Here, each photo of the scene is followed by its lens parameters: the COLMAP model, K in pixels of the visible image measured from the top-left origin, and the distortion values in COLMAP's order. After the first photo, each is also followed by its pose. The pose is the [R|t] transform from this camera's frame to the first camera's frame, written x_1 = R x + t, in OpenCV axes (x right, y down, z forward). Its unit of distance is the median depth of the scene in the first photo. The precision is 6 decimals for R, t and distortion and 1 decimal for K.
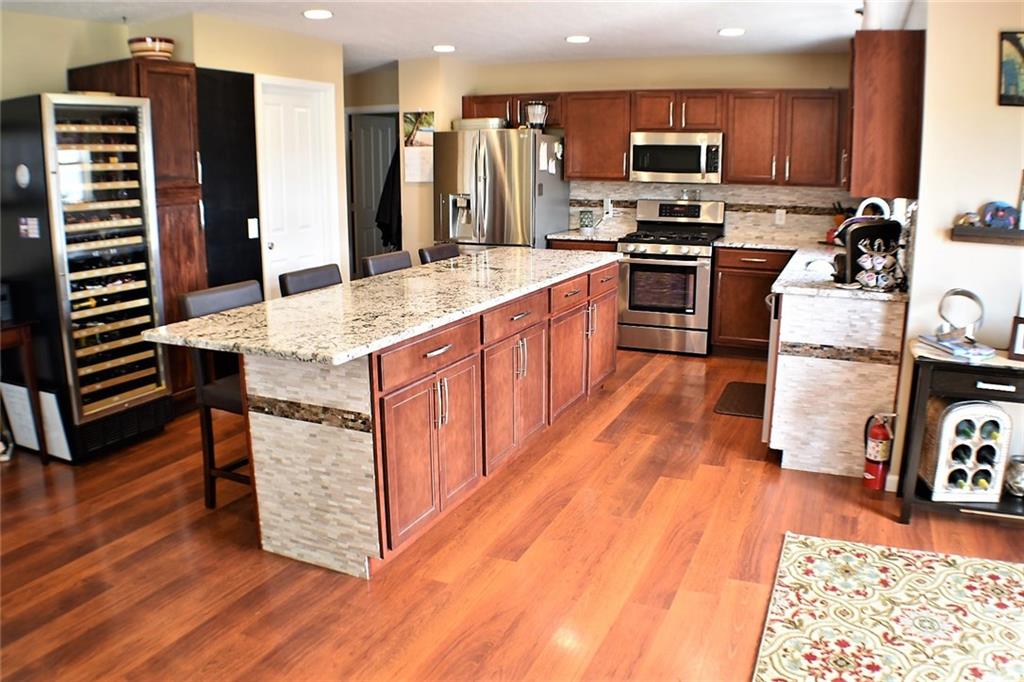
lens RADIAL K [[772.0, 0, 523.3], [0, 772.0, 341.5], [0, 0, 1]] dist [-0.192606, 0.044960]
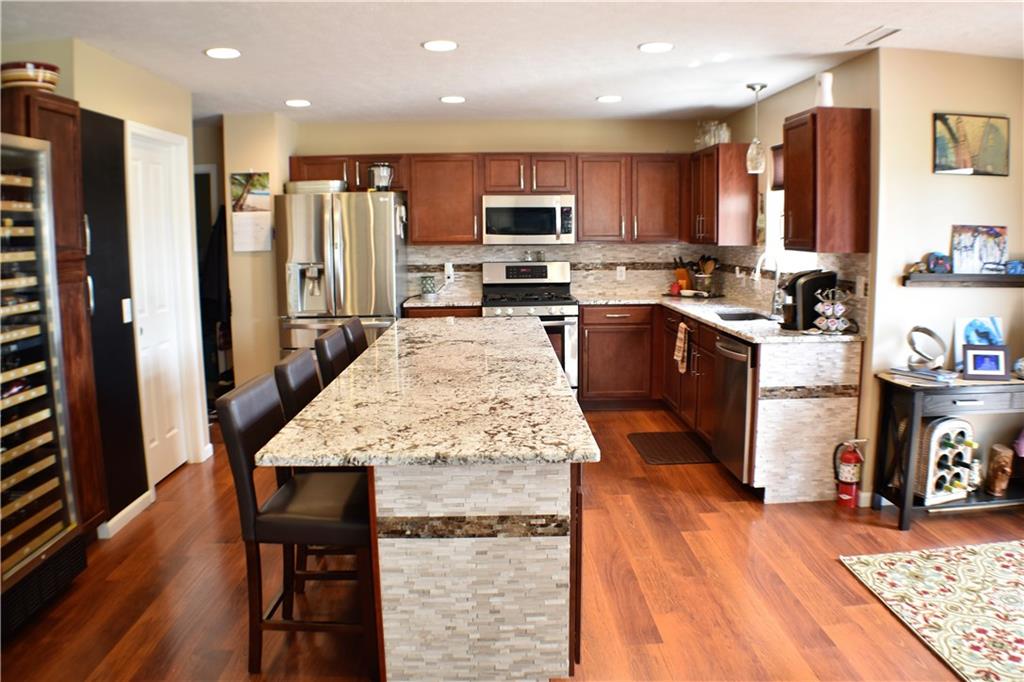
lens RADIAL K [[772.0, 0, 523.3], [0, 772.0, 341.5], [0, 0, 1]] dist [-0.192606, 0.044960]
pose [[0.899696, -0.069397, 0.430965, -0.413273], [0.104056, 0.992917, -0.057344, -0.037460], [-0.423933, 0.096436, 0.900545, 0.152987]]
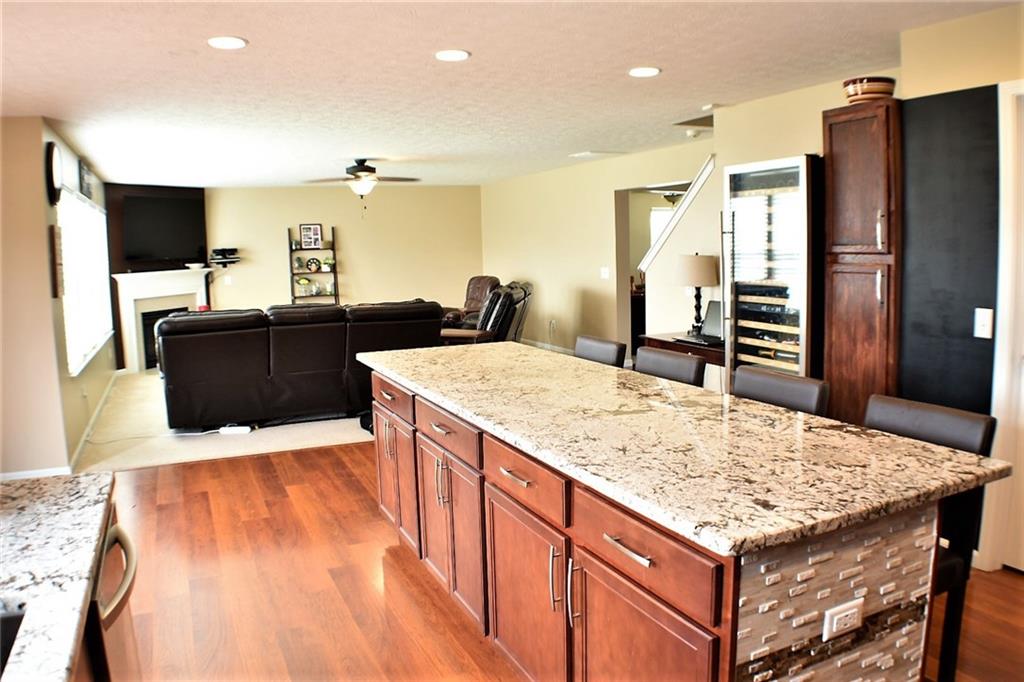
lens RADIAL K [[772.0, 0, 523.3], [0, 772.0, 341.5], [0, 0, 1]] dist [-0.192606, 0.044960]
pose [[-0.663479, 0.108455, -0.740292, 0.478108], [-0.140696, 0.953701, 0.265818, -0.318067], [0.734847, 0.280521, -0.617502, 1.422817]]
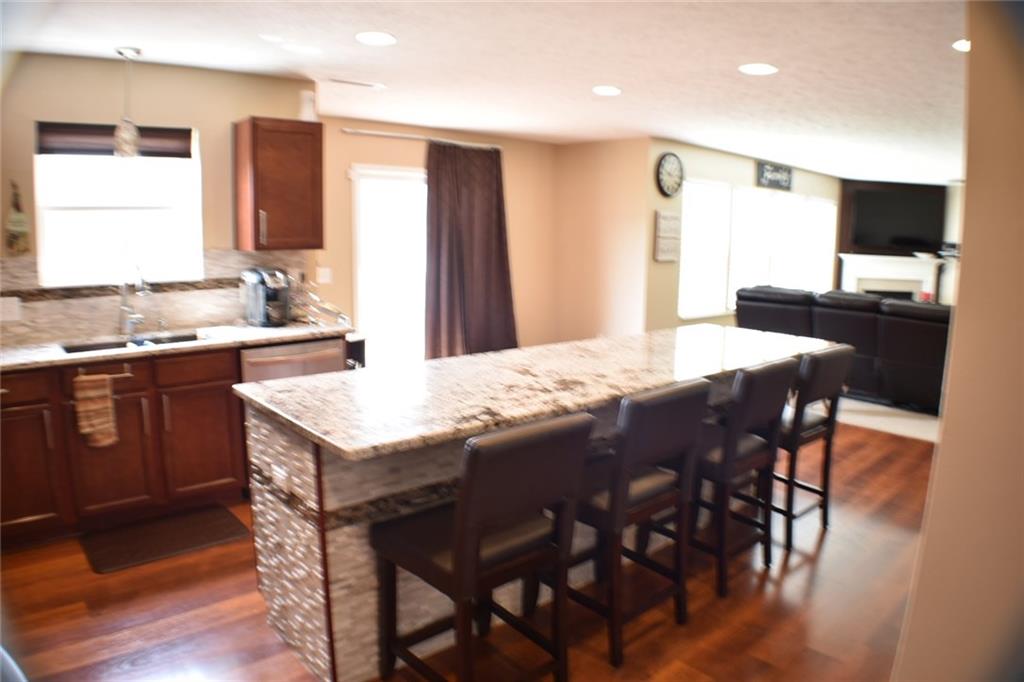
lens RADIAL K [[679.8, 0, 512.0], [0, 679.8, 341.0], [0, 0, 1]] dist [-0.159523, 0.004936]
pose [[-0.907915, -0.082242, 0.411006, -0.322144], [0.076130, 0.931897, 0.354645, -0.391900], [-0.412182, 0.353277, -0.839822, 1.705522]]
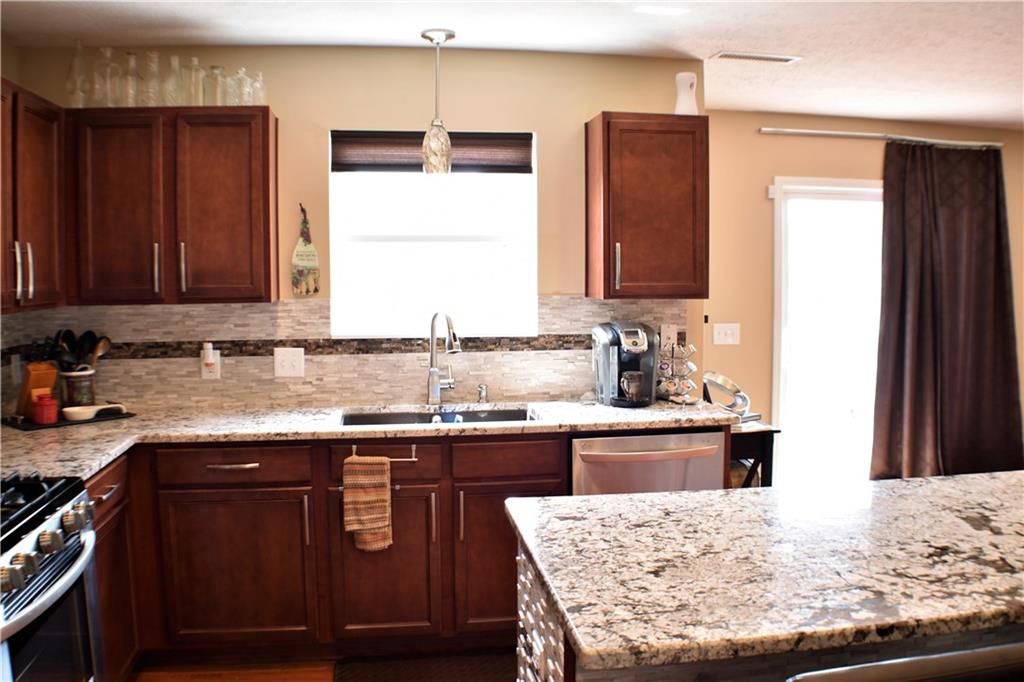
lens RADIAL K [[886.9, 0, 512.0], [0, 886.9, 341.0], [0, 0, 1]] dist [-0.174610, 0.000740]
pose [[-0.533866, -0.066987, 0.842912, -0.301053], [0.188830, 0.962238, 0.196067, -0.357556], [-0.824215, 0.263840, -0.501056, 1.556518]]
